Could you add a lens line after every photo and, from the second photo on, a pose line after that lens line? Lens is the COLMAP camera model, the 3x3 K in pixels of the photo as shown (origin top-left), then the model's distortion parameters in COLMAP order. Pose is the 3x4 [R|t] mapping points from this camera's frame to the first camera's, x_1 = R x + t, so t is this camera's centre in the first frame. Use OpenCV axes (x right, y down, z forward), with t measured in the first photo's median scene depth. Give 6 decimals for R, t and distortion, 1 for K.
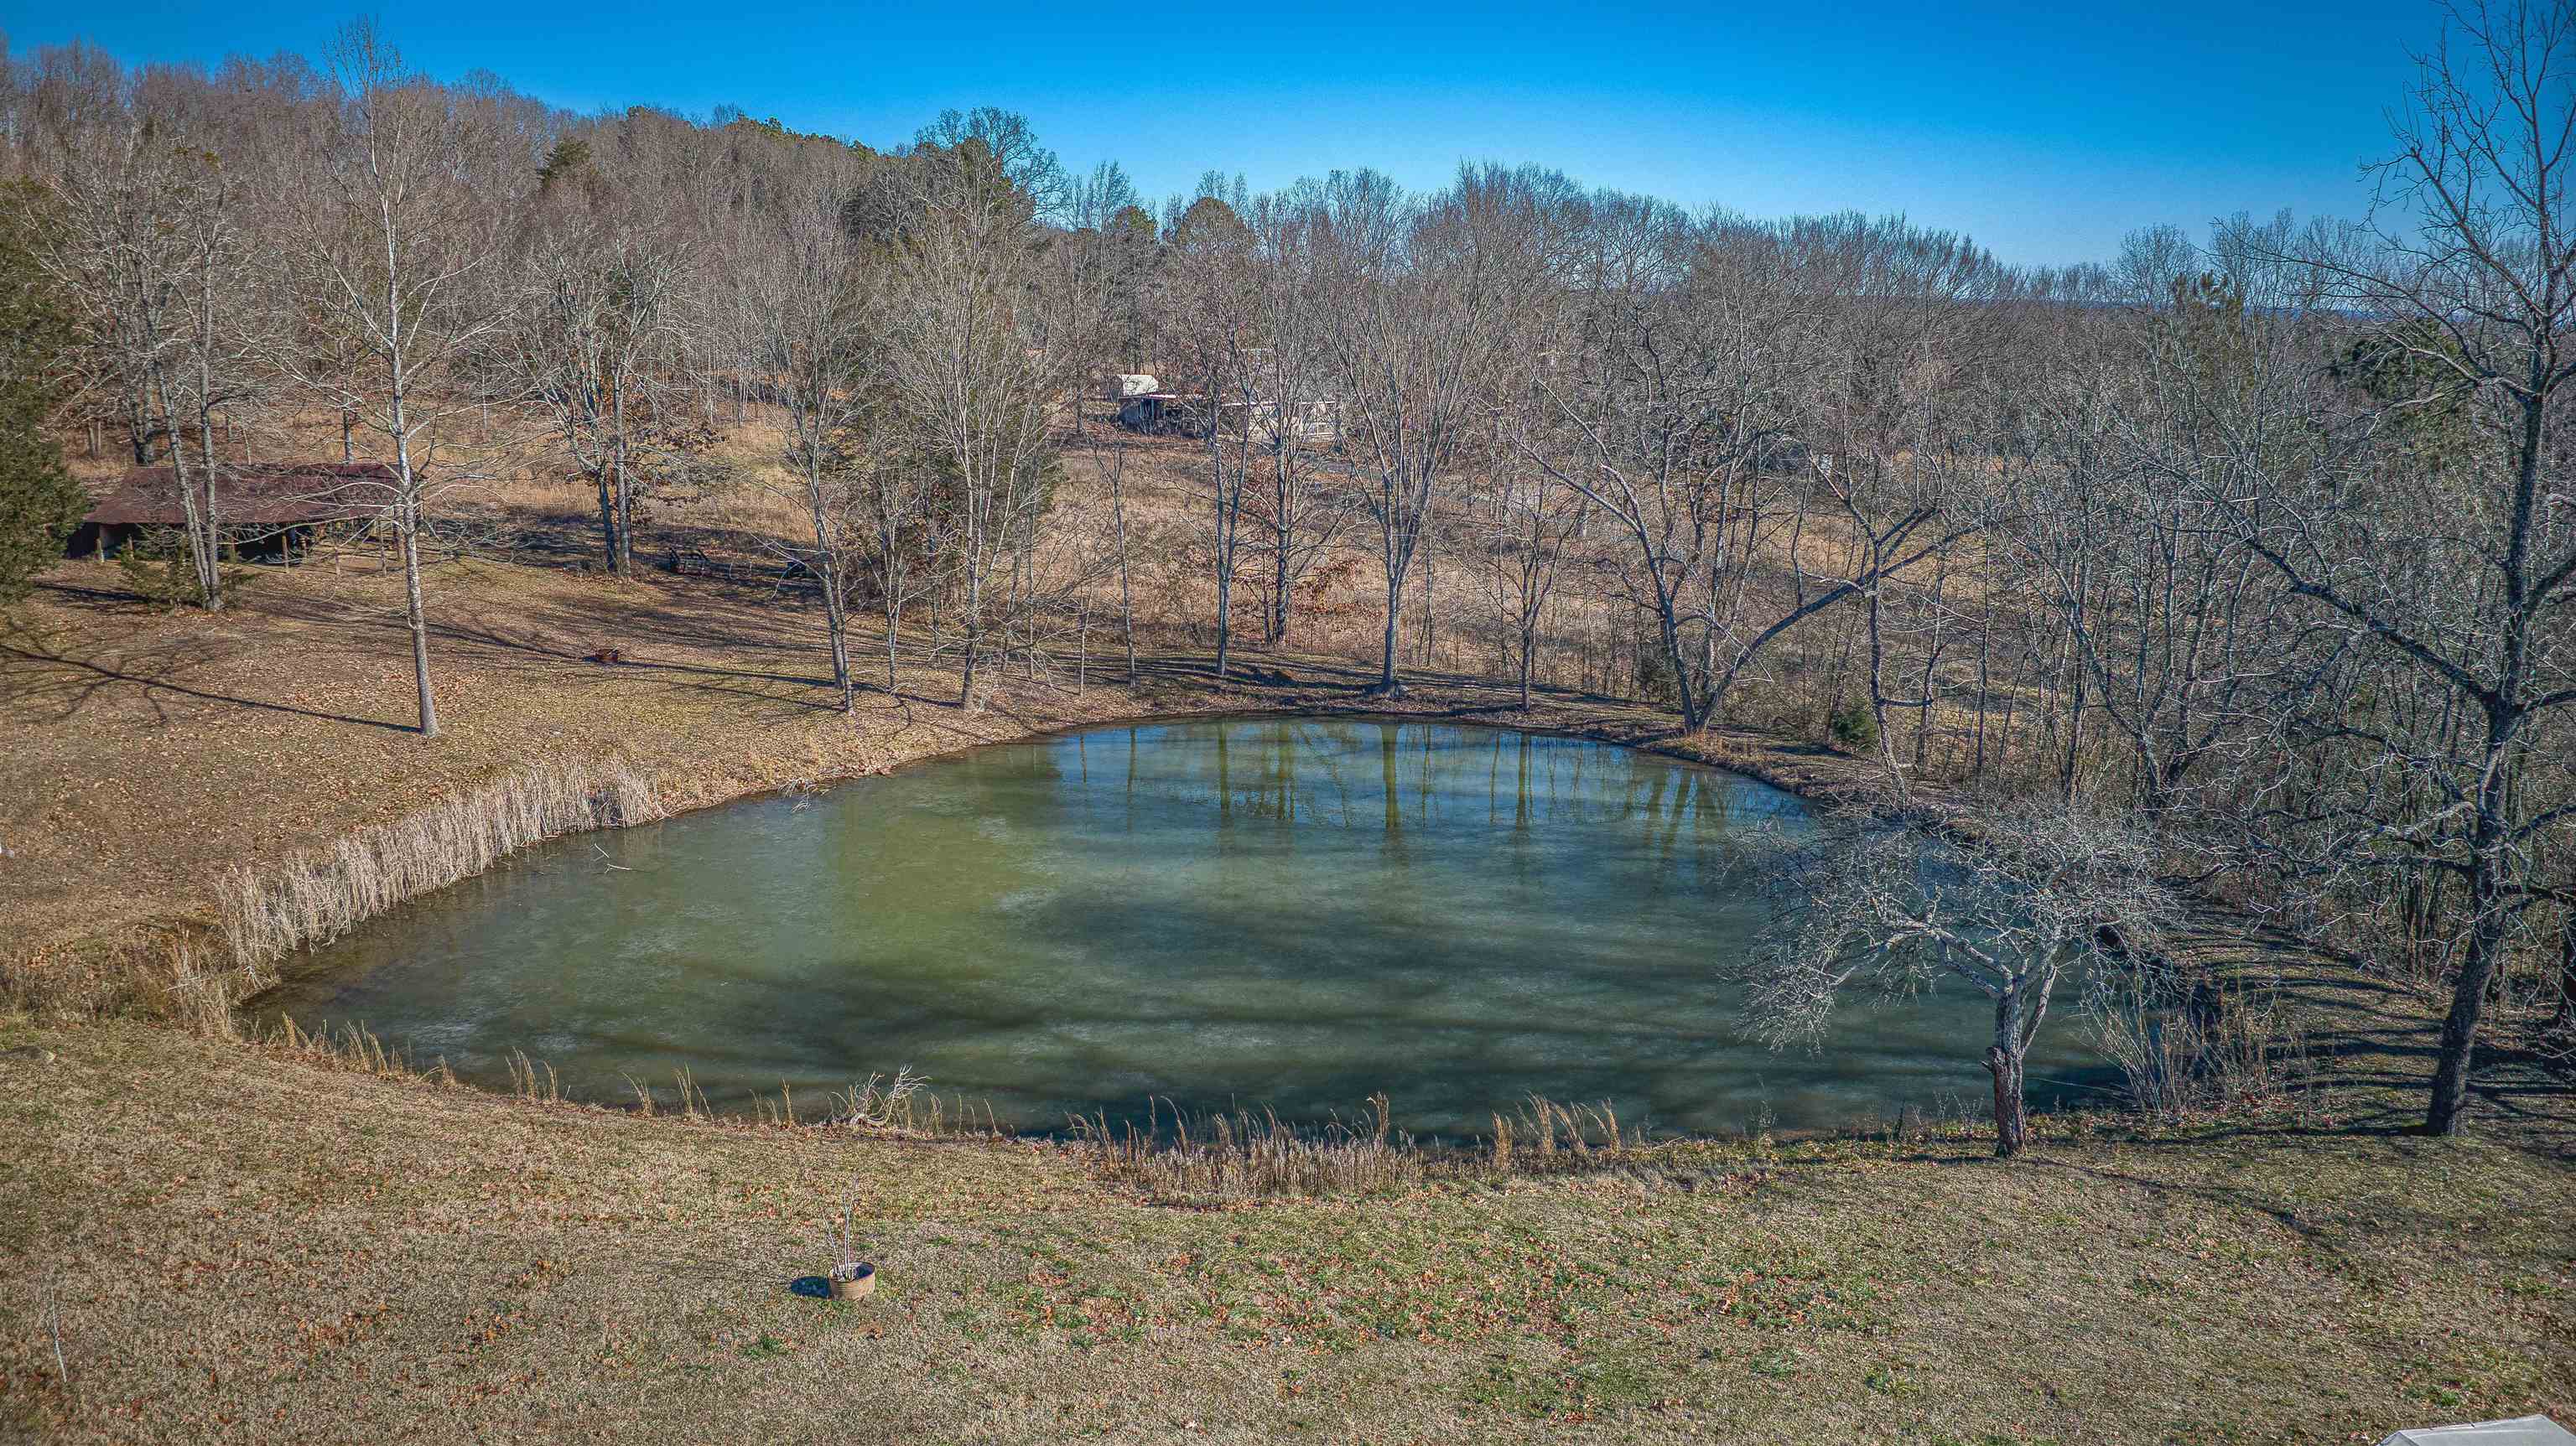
lens RADIAL K [[1815.8, 0, 1290.5], [0, 1815.8, 713.0], [0, 0, 1]] dist [-0.097031, -0.018174]
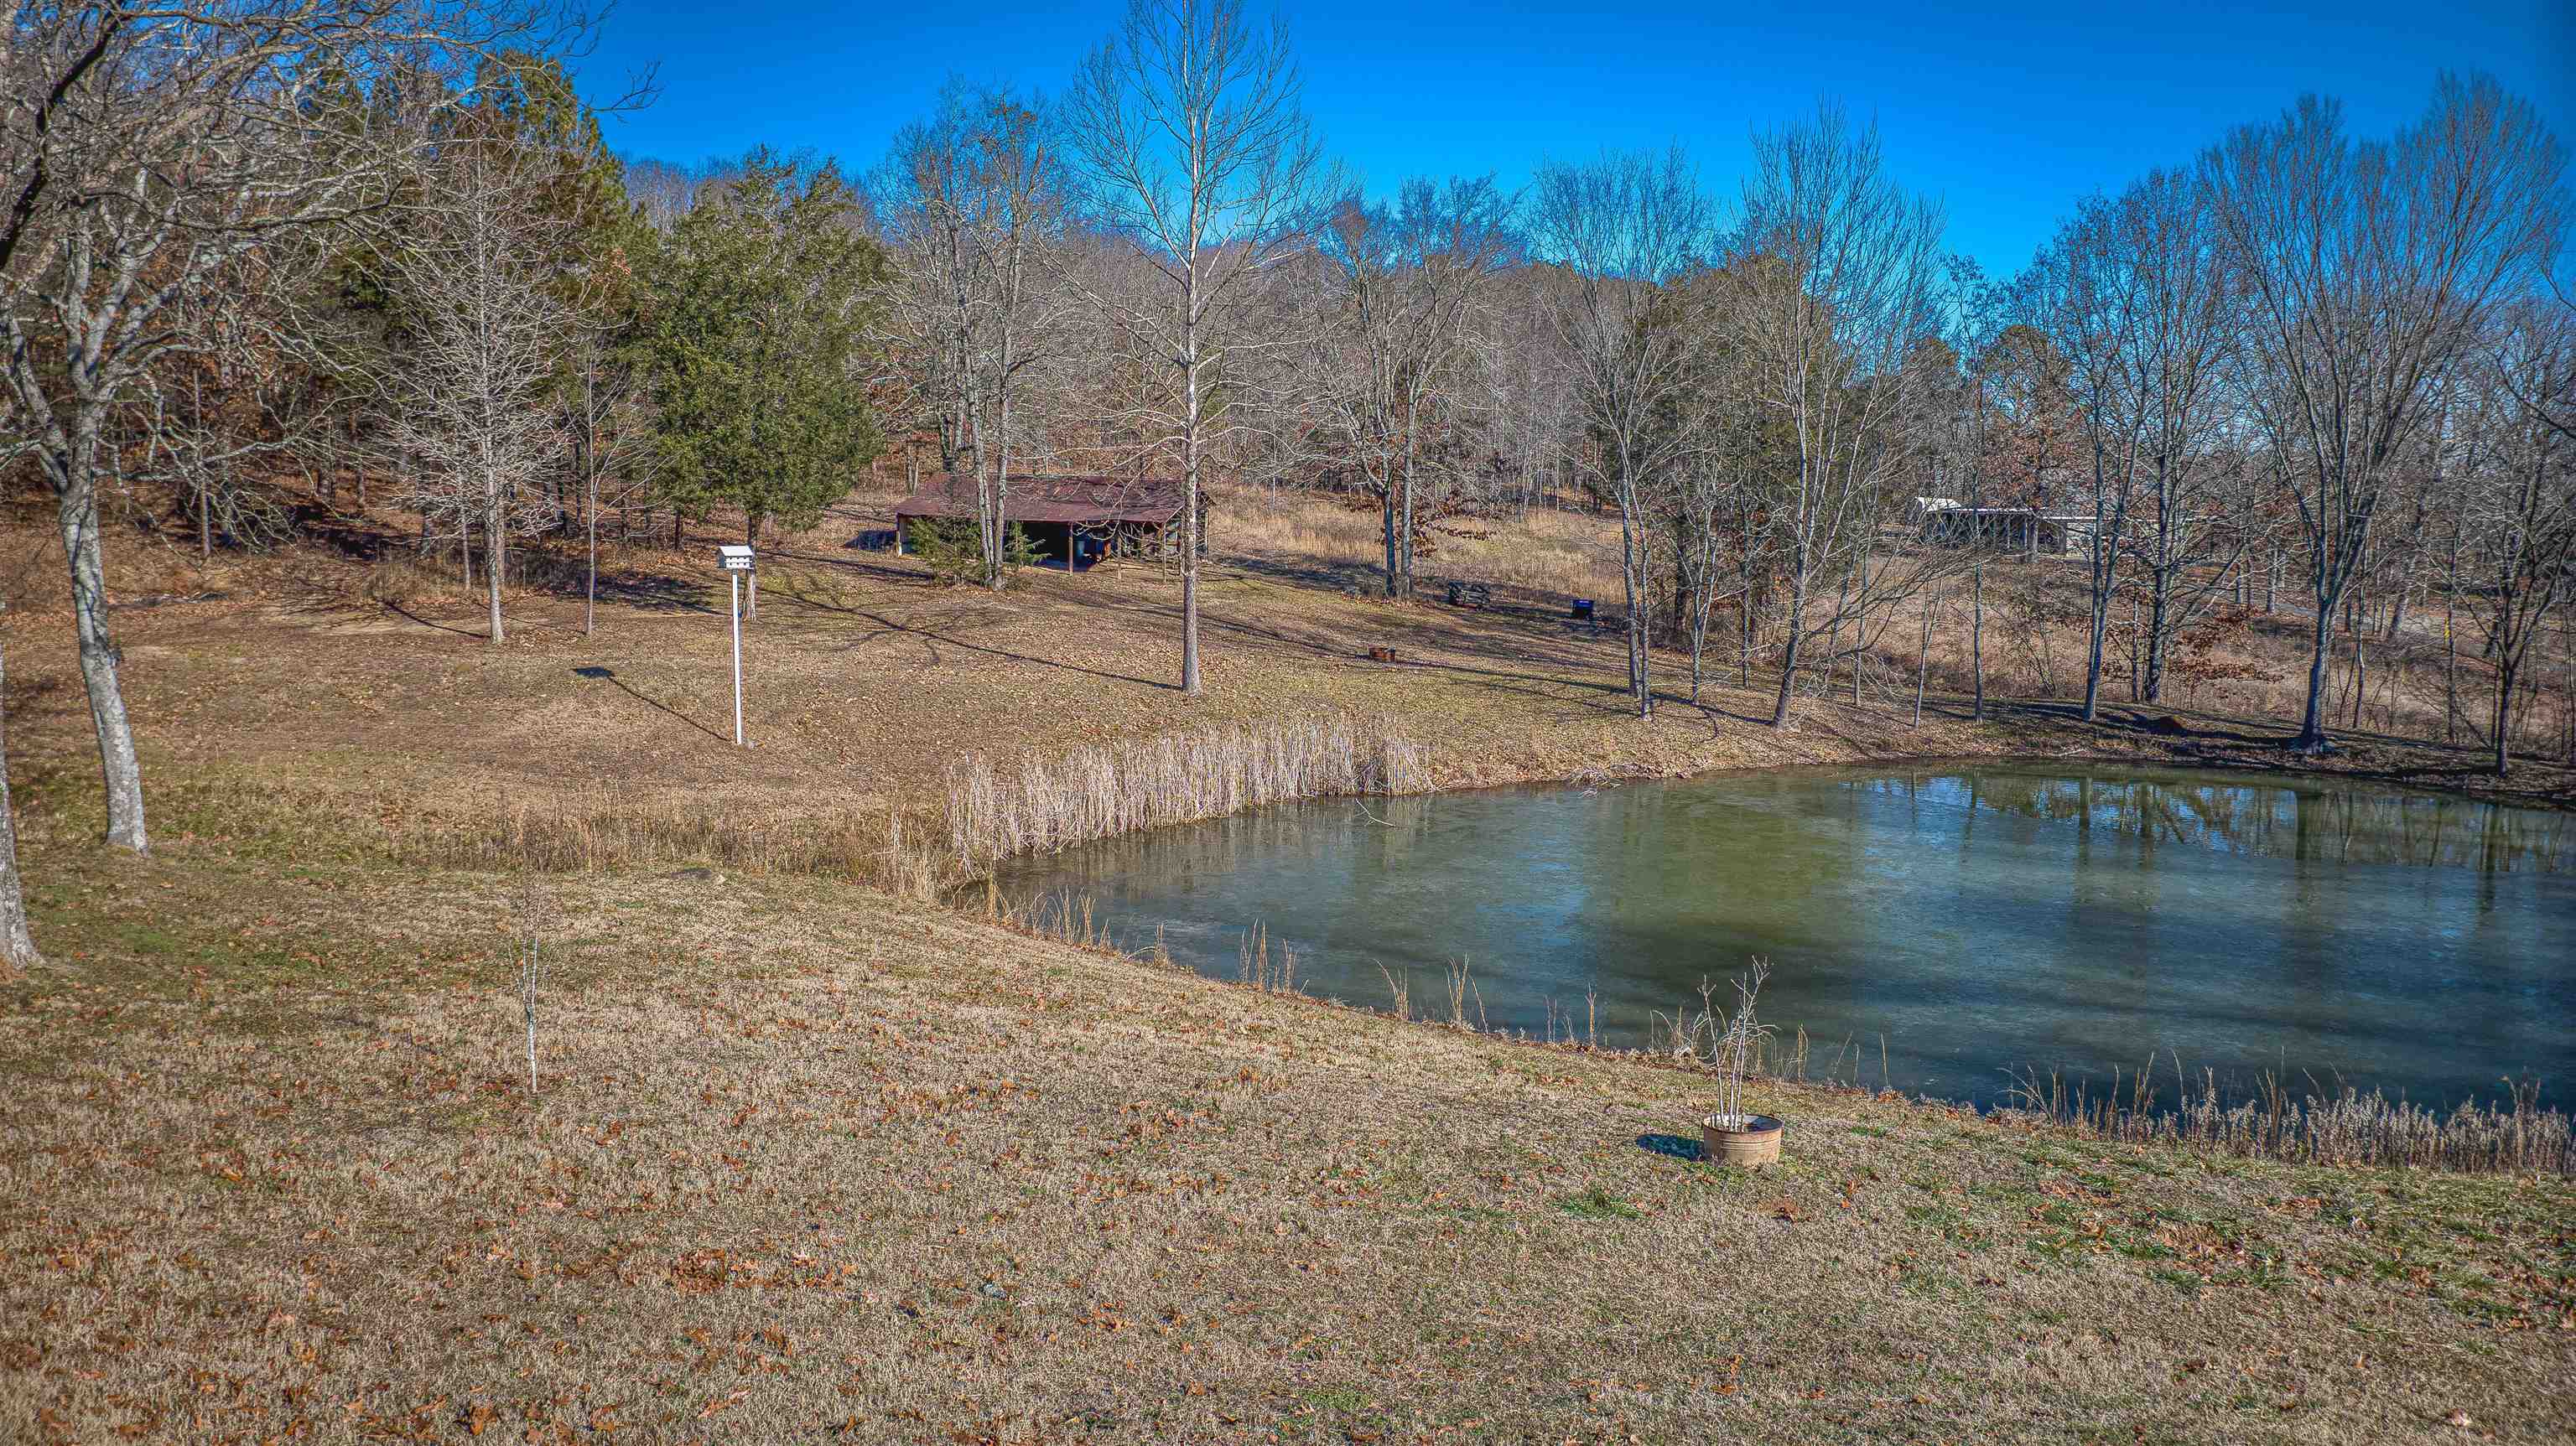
lens RADIAL K [[1815.8, 0, 1308.8], [0, 1815.8, 726.4], [0, 0, 1]] dist [-0.097031, -0.018174]
pose [[0.920425, 0.052580, -0.387367, -0.067908], [-0.091420, 0.992387, -0.082520, 0.107614], [0.380079, 0.111366, 0.918225, 0.170994]]
